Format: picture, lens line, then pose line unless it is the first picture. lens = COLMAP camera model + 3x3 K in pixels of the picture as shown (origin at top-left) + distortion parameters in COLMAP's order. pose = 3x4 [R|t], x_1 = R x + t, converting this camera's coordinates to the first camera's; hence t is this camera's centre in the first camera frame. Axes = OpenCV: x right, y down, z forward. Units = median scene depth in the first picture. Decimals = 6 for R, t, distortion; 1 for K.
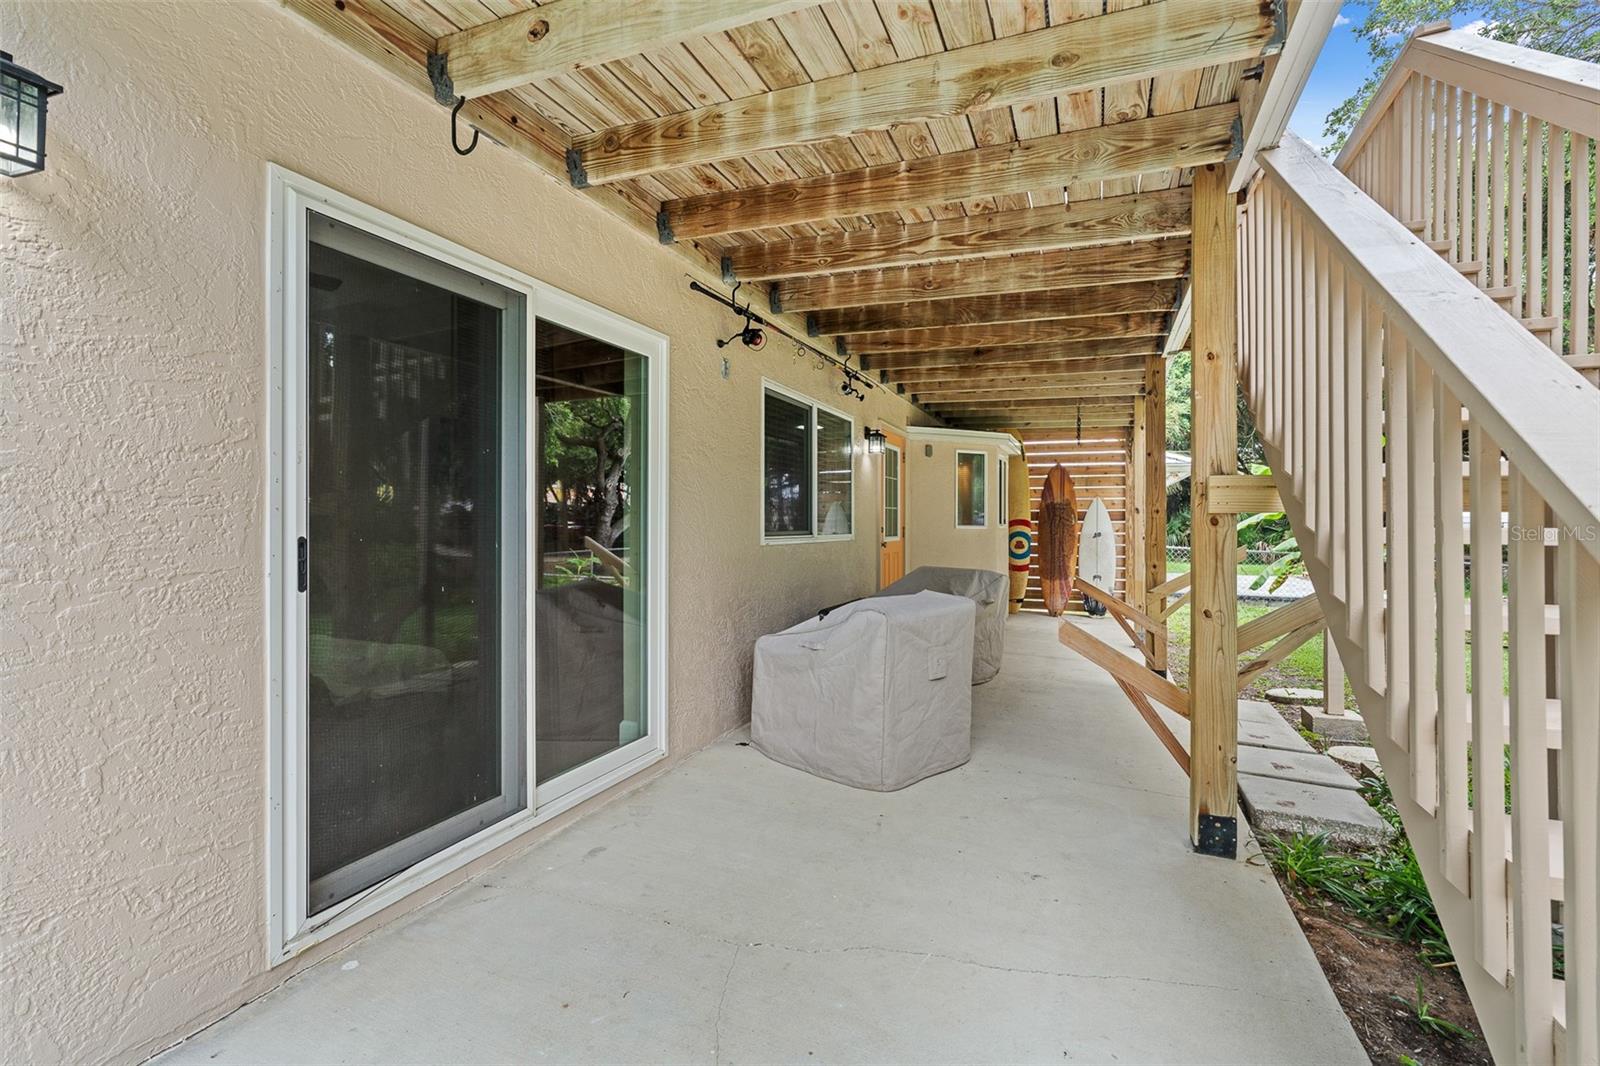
lens RADIAL K [[721.6, 0, 799.8], [0, 721.6, 524.5], [0, 0, 1]] dist [-0.007488, 0.000542]
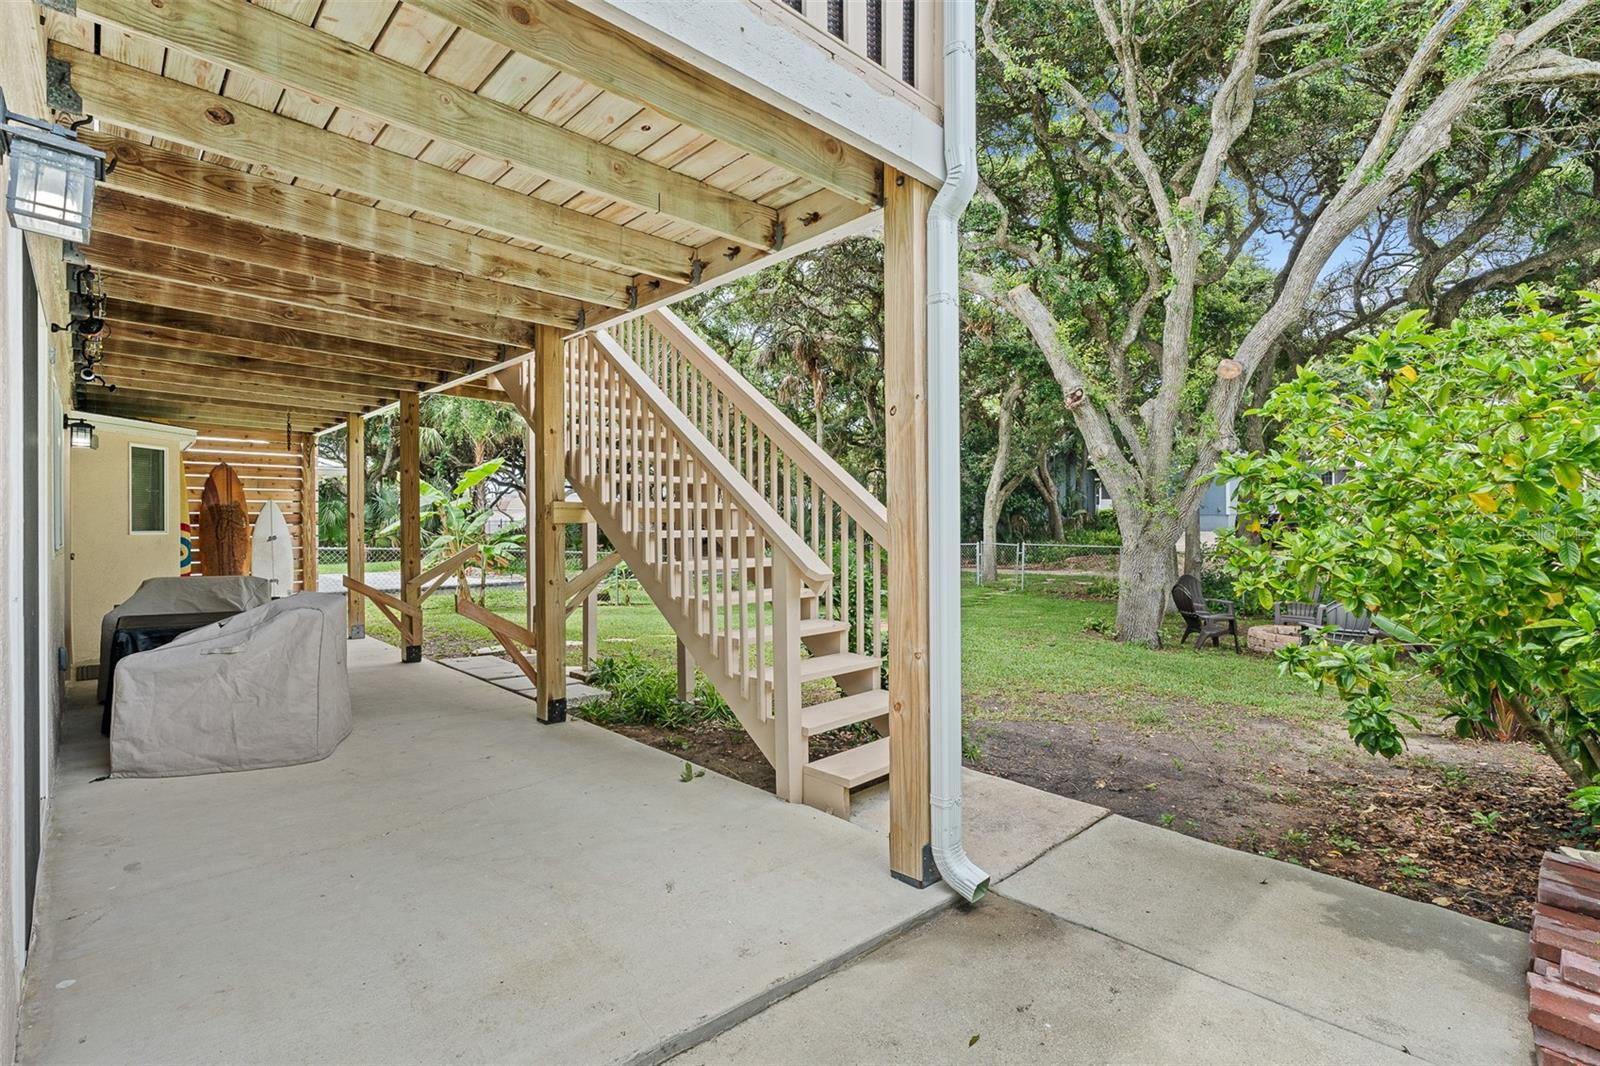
lens RADIAL K [[721.6, 0, 799.8], [0, 721.6, 524.5], [0, 0, 1]] dist [-0.007488, 0.000542]
pose [[0.410433, -0.008518, 0.911851, -0.570947], [0.007755, 0.999953, 0.005851, -0.013778], [-0.911858, 0.004670, 0.410479, -0.180560]]
